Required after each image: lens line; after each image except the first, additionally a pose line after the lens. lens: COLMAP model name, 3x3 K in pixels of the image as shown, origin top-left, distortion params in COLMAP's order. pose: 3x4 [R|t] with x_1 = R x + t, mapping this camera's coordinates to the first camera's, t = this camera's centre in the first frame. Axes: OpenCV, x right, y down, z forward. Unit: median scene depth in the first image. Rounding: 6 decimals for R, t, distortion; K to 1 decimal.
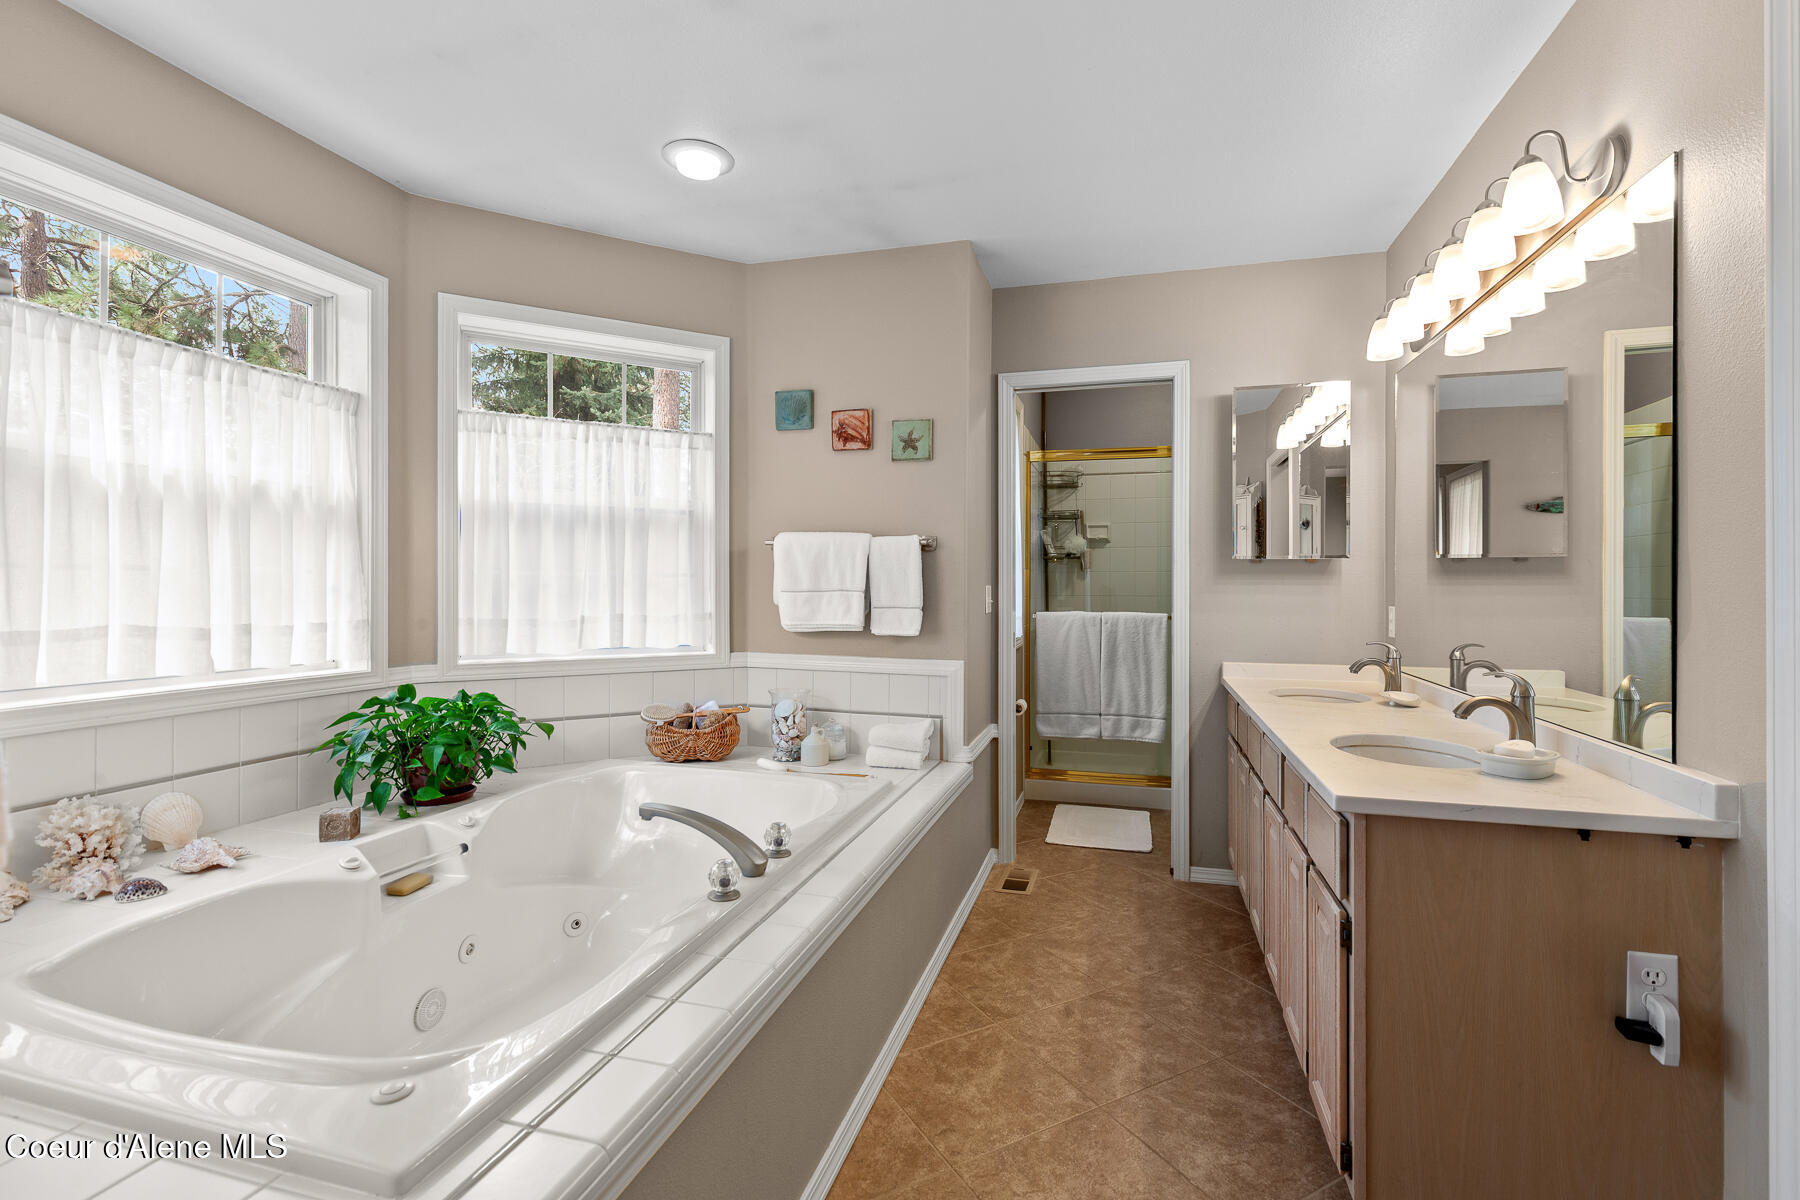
lens RADIAL K [[831.1, 0, 899.0], [0, 831.1, 587.6], [0, 0, 1]] dist [0.001530, -0.001097]
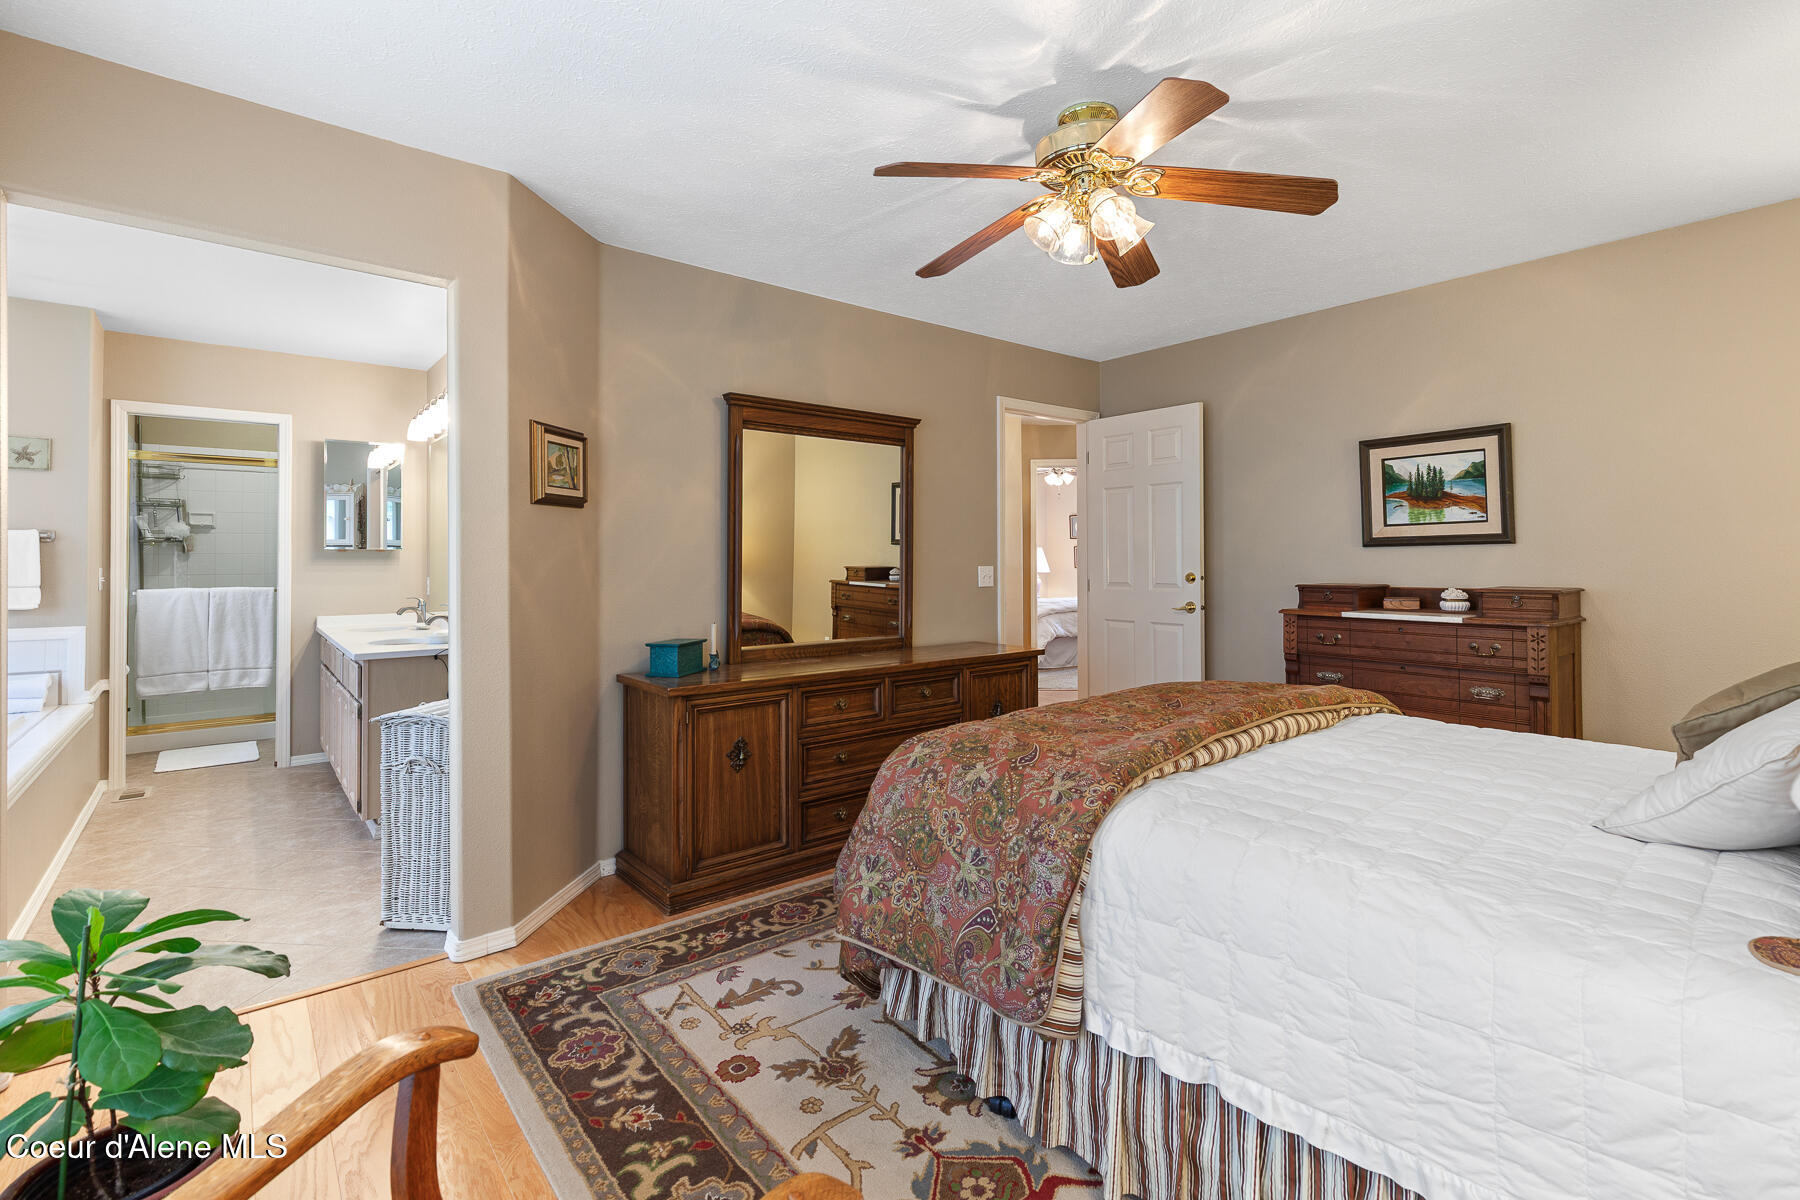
lens RADIAL K [[831.1, 0, 918.3], [0, 831.1, 541.7], [0, 0, 1]] dist [0.001530, -0.001097]
pose [[0.566742, 0.011261, 0.823818, -0.183106], [0.009445, 0.999752, -0.020164, -0.004579], [-0.823841, 0.019208, 0.566495, -0.584182]]
